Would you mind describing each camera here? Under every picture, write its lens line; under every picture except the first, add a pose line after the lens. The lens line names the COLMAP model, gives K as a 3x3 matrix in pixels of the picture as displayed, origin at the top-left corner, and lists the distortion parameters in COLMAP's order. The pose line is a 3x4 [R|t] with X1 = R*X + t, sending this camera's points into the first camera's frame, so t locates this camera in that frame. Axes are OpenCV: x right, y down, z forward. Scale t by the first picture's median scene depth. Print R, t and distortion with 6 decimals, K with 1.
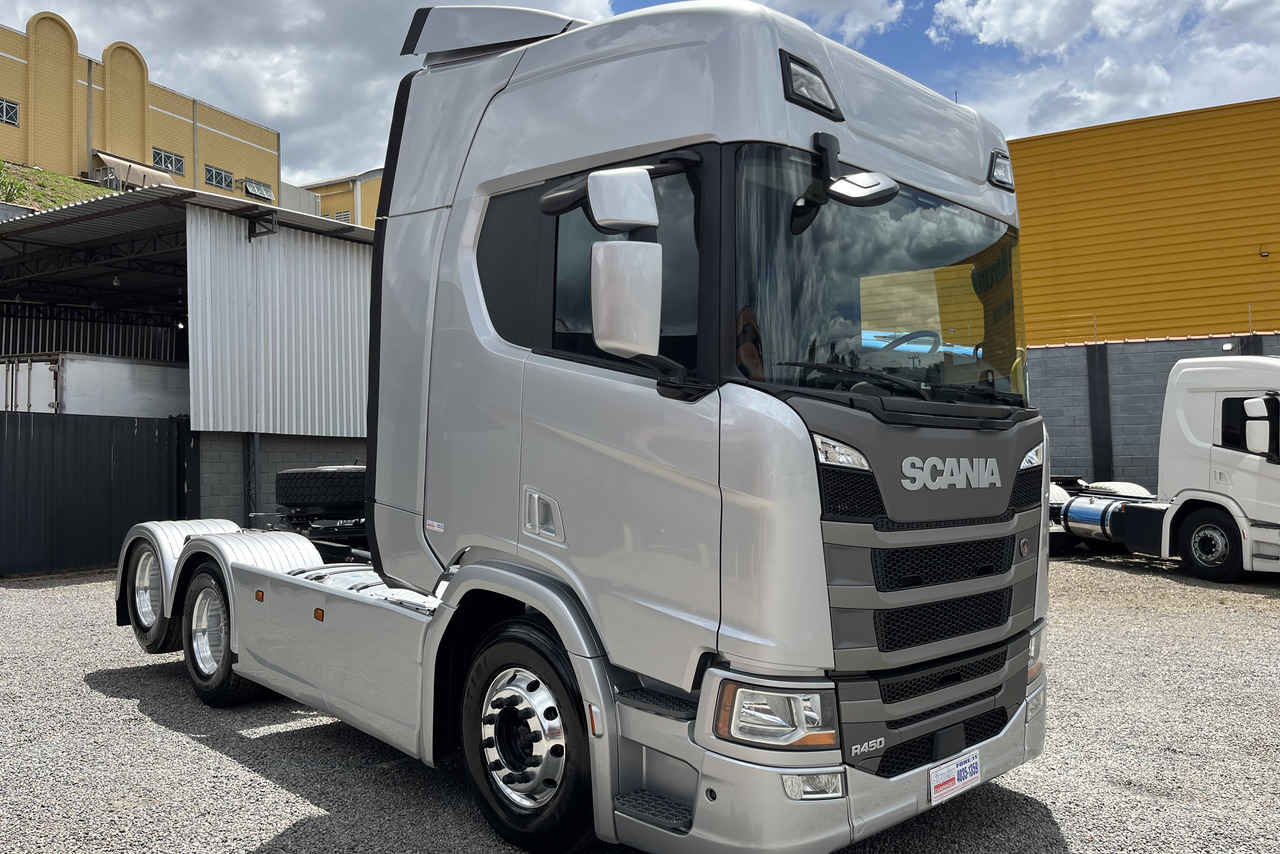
lens RADIAL K [[984.3, 0, 640.0], [0, 984.3, 427.0], [0, 0, 1]] dist [0.093953, -0.129305]
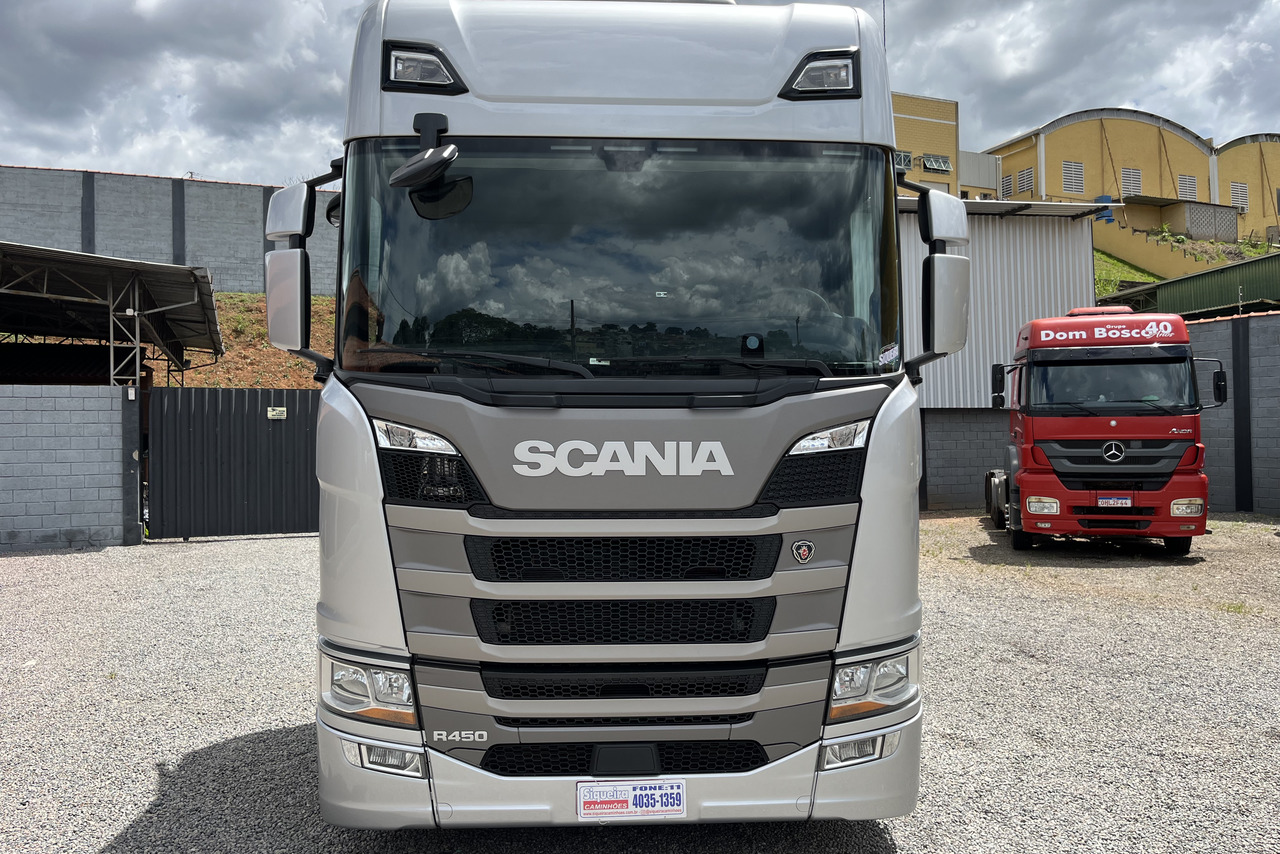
lens RADIAL K [[1008.7, 0, 640.0], [0, 1008.7, 427.0], [0, 0, 1]] dist [0.041803, 0.000973]
pose [[0.747921, -0.004953, -0.663769, 0.967414], [0.024217, 0.999510, 0.019829, 0.001378], [0.663346, -0.030905, 0.747675, 0.359392]]
